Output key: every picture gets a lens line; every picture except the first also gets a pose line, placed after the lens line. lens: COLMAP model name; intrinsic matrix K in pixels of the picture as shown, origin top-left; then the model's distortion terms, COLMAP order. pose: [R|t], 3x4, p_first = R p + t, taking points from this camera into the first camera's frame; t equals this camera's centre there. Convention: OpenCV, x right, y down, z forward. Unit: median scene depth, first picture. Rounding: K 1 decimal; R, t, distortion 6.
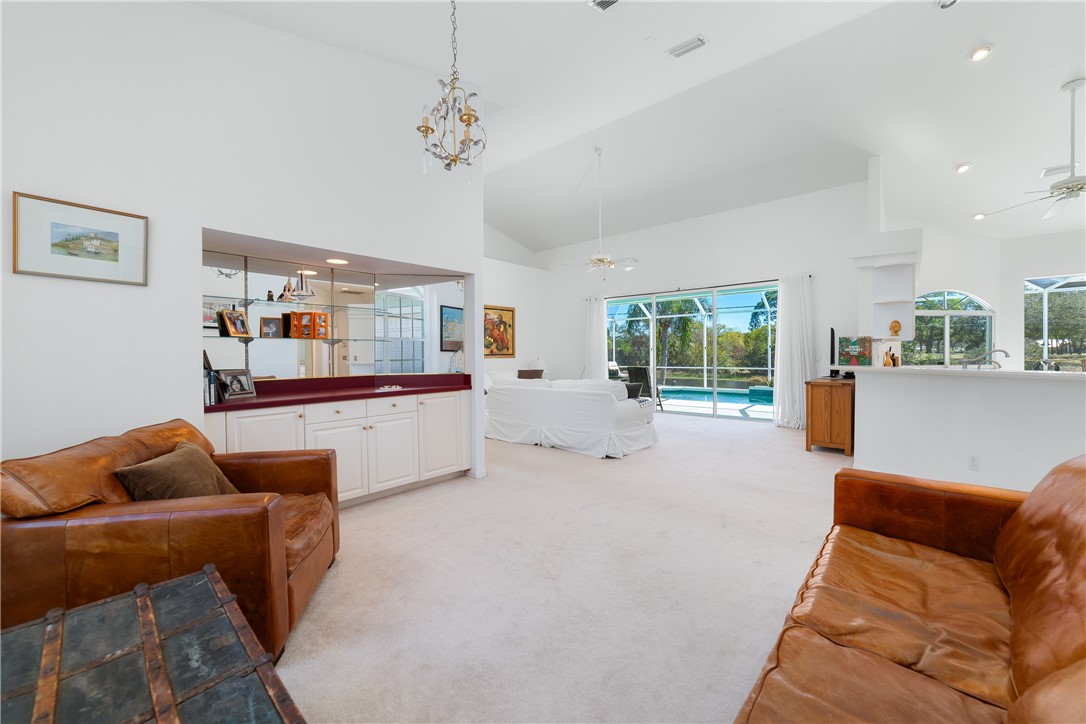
lens RADIAL K [[429.8, 0, 545.1], [0, 429.8, 355.5], [0, 0, 1]] dist [-0.008058, 0.003192]
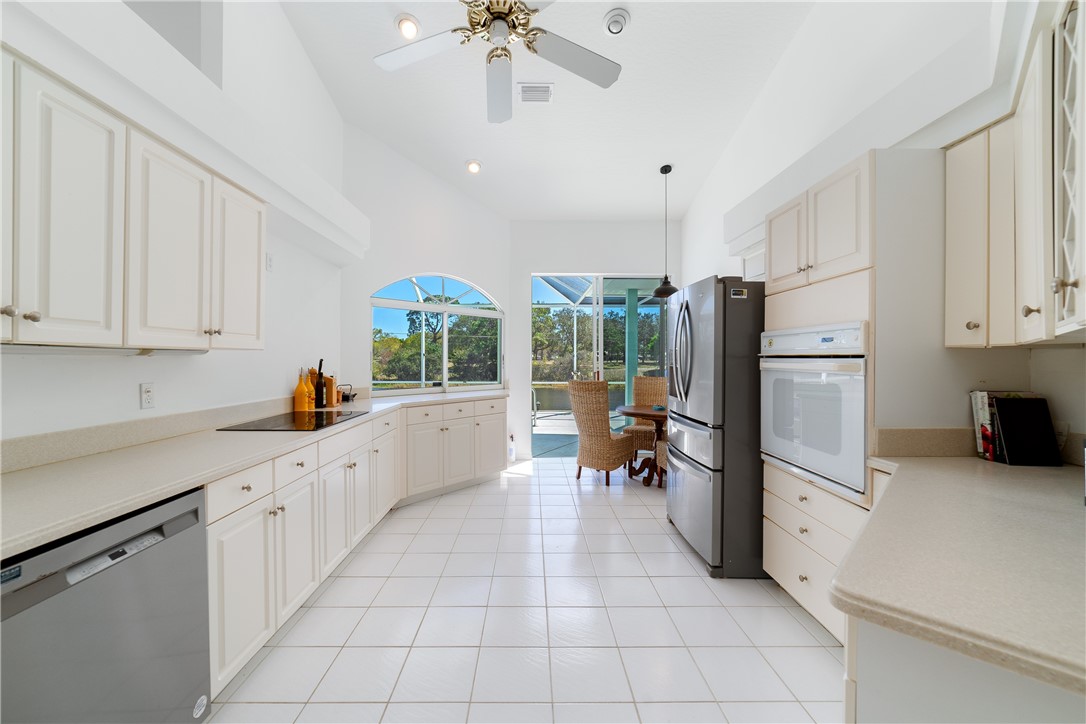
lens RADIAL K [[429.8, 0, 537.0], [0, 429.8, 359.5], [0, 0, 1]] dist [-0.008058, 0.003192]
pose [[0.755993, 0.007729, 0.654534, 0.604521], [-0.005986, 0.999970, -0.004895, -0.018245], [-0.654553, -0.000217, 0.756016, 0.394132]]
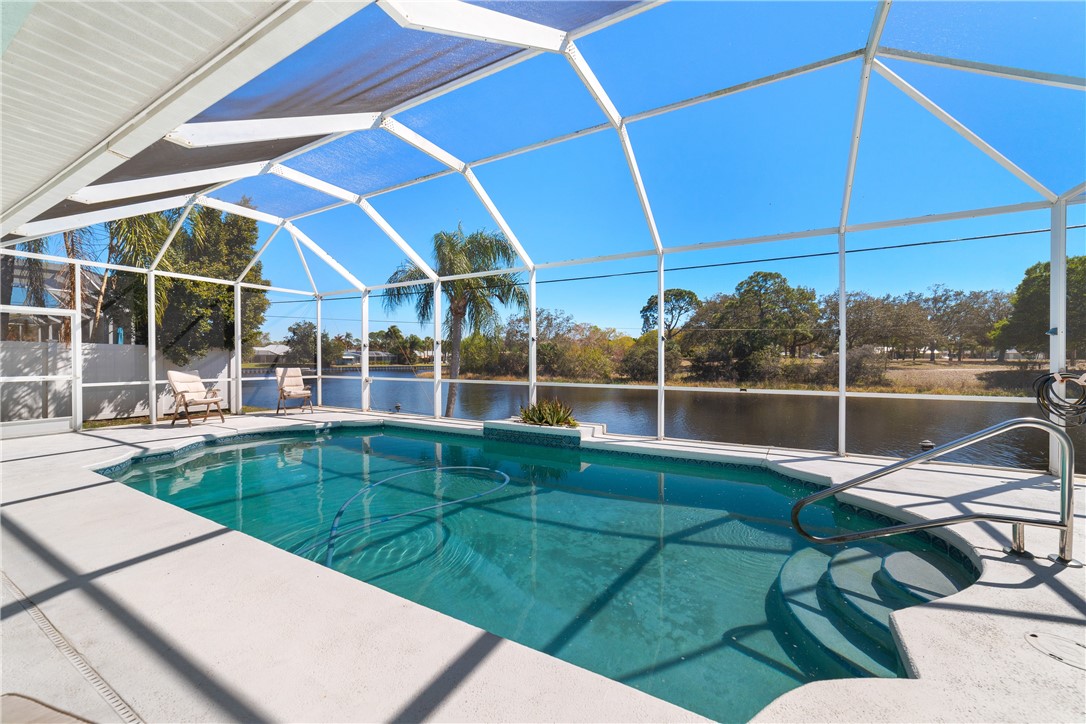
lens RADIAL K [[429.8, 0, 552.5], [0, 429.8, 362.8], [0, 0, 1]] dist [-0.008058, 0.003192]
pose [[0.977697, 0.002815, 0.210004, 0.919296], [-0.004625, 0.999956, 0.008128, -0.003669], [-0.209972, -0.008918, 0.977667, 0.978163]]
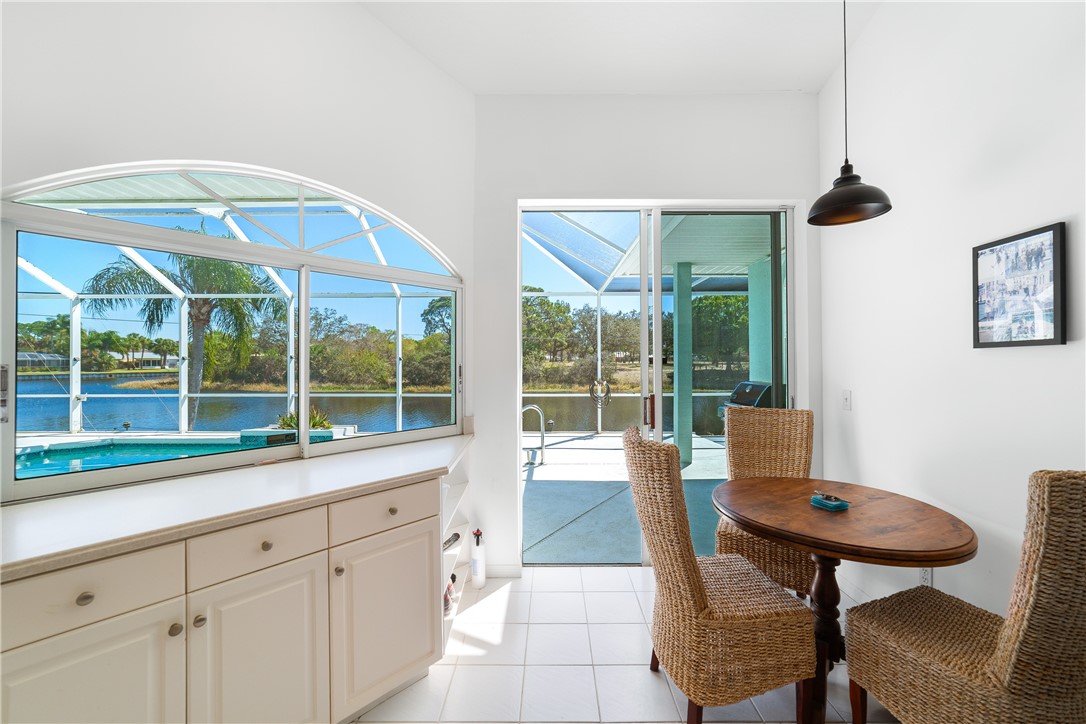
lens RADIAL K [[429.8, 0, 556.1], [0, 429.8, 358.2], [0, 0, 1]] dist [-0.008058, 0.003192]
pose [[0.758155, 0.006767, 0.652039, 0.877569], [-0.000631, 0.999953, -0.009644, -0.031791], [-0.652074, 0.006900, 0.758124, 0.672524]]
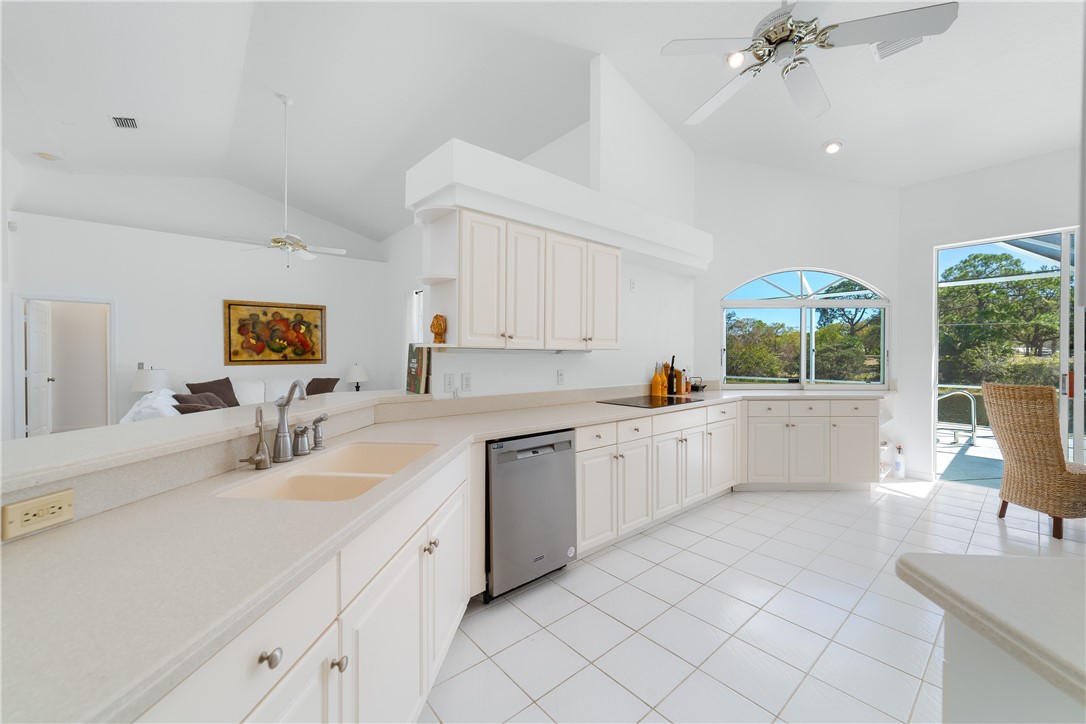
lens RADIAL K [[429.8, 0, 541.8], [0, 429.8, 356.3], [0, 0, 1]] dist [-0.008058, 0.003192]
pose [[0.987760, 0.006148, -0.155859, 0.646787], [-0.005826, 0.999980, 0.002525, -0.019025], [0.155871, -0.001586, 0.987776, 0.295850]]
